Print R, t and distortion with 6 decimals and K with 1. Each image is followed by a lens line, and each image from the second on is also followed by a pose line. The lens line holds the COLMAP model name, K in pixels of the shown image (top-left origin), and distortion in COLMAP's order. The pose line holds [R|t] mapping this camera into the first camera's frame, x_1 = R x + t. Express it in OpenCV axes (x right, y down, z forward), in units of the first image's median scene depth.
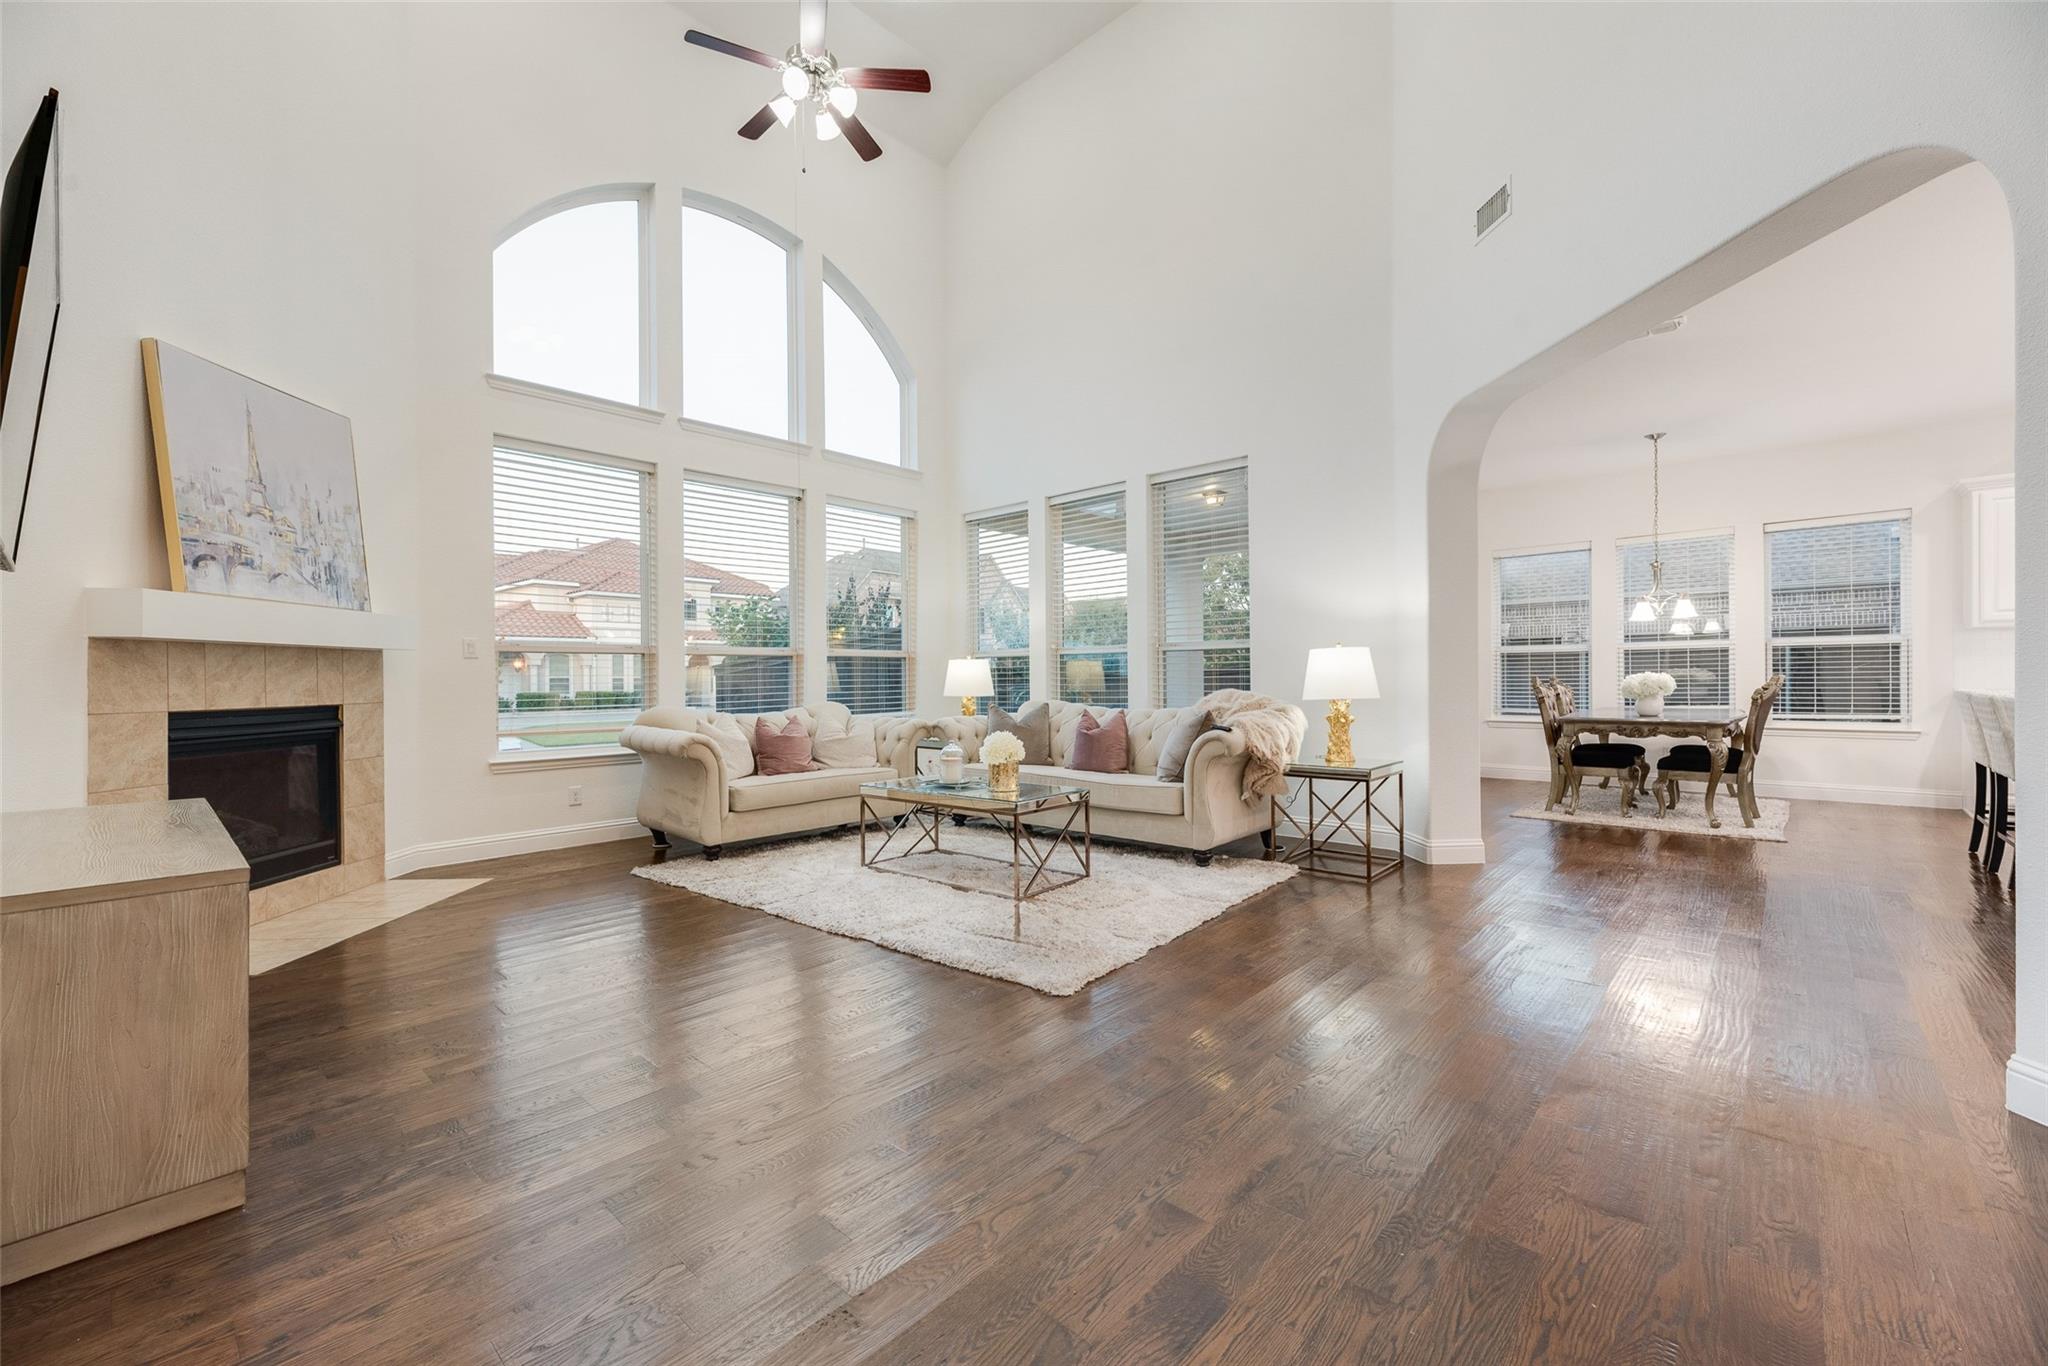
lens RADIAL K [[821.5, 0, 1026.3], [0, 821.5, 689.5], [0, 0, 1]] dist [0.001398, -0.000251]
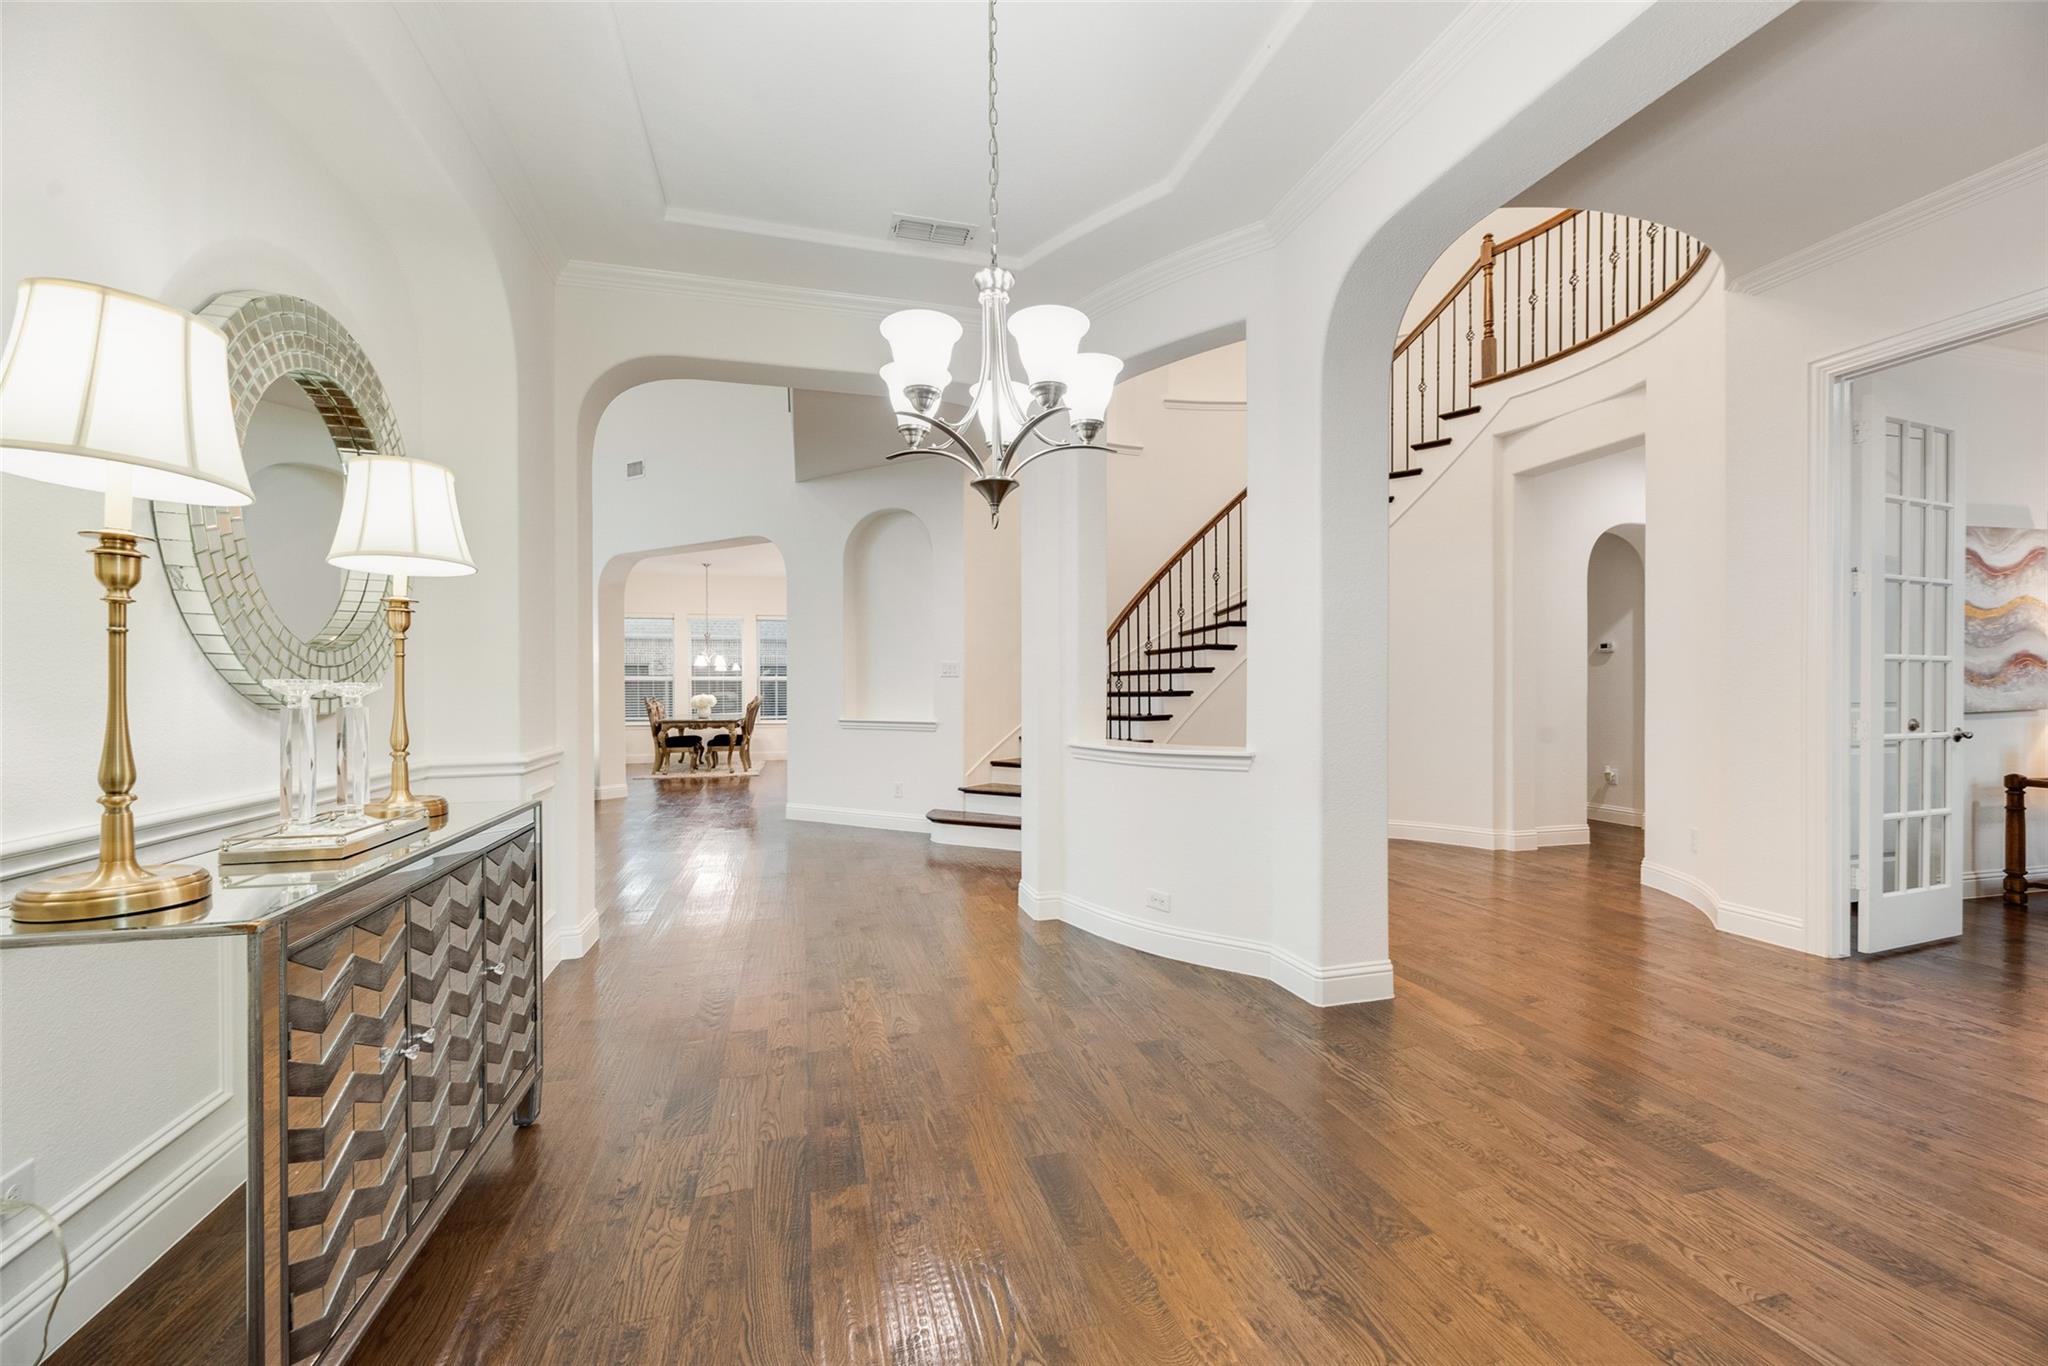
lens RADIAL K [[821.5, 0, 1026.3], [0, 821.5, 689.5], [0, 0, 1]] dist [0.001398, -0.000251]
pose [[0.527999, 0.007193, 0.849215, -0.487688], [0.008994, 0.999861, -0.014061, 0.000385], [-0.849198, 0.015062, 0.527860, -0.675034]]
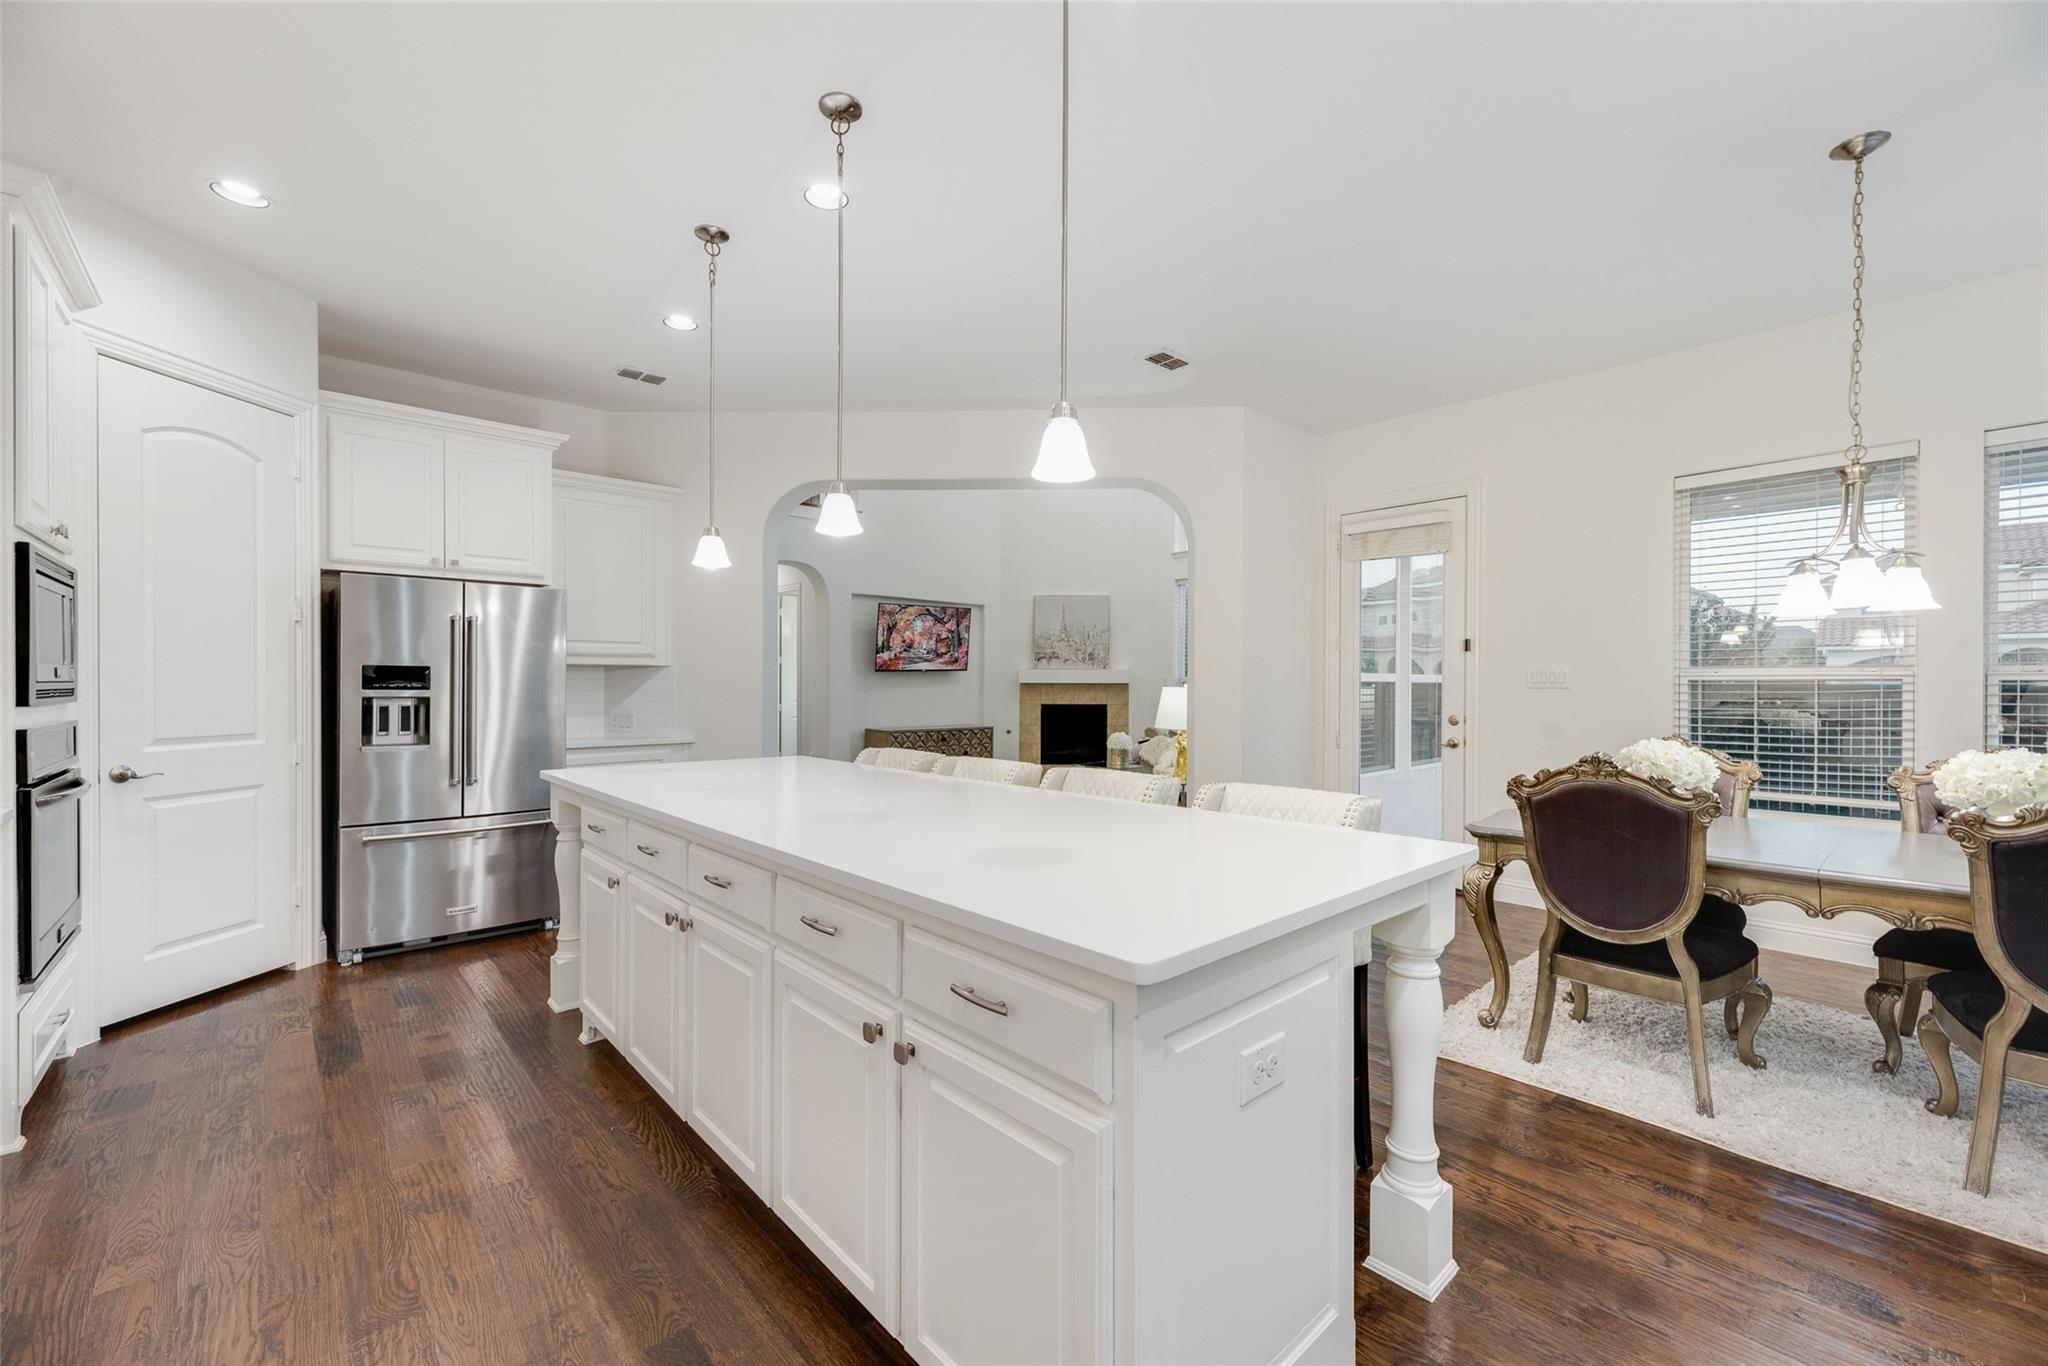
lens RADIAL K [[821.5, 0, 1026.3], [0, 821.5, 689.5], [0, 0, 1]] dist [0.001398, -0.000251]
pose [[-0.082958, 0.016231, -0.996421, 1.370829], [-0.017810, 0.999684, 0.017767, -0.054423], [0.996394, 0.019221, -0.082643, 0.725190]]
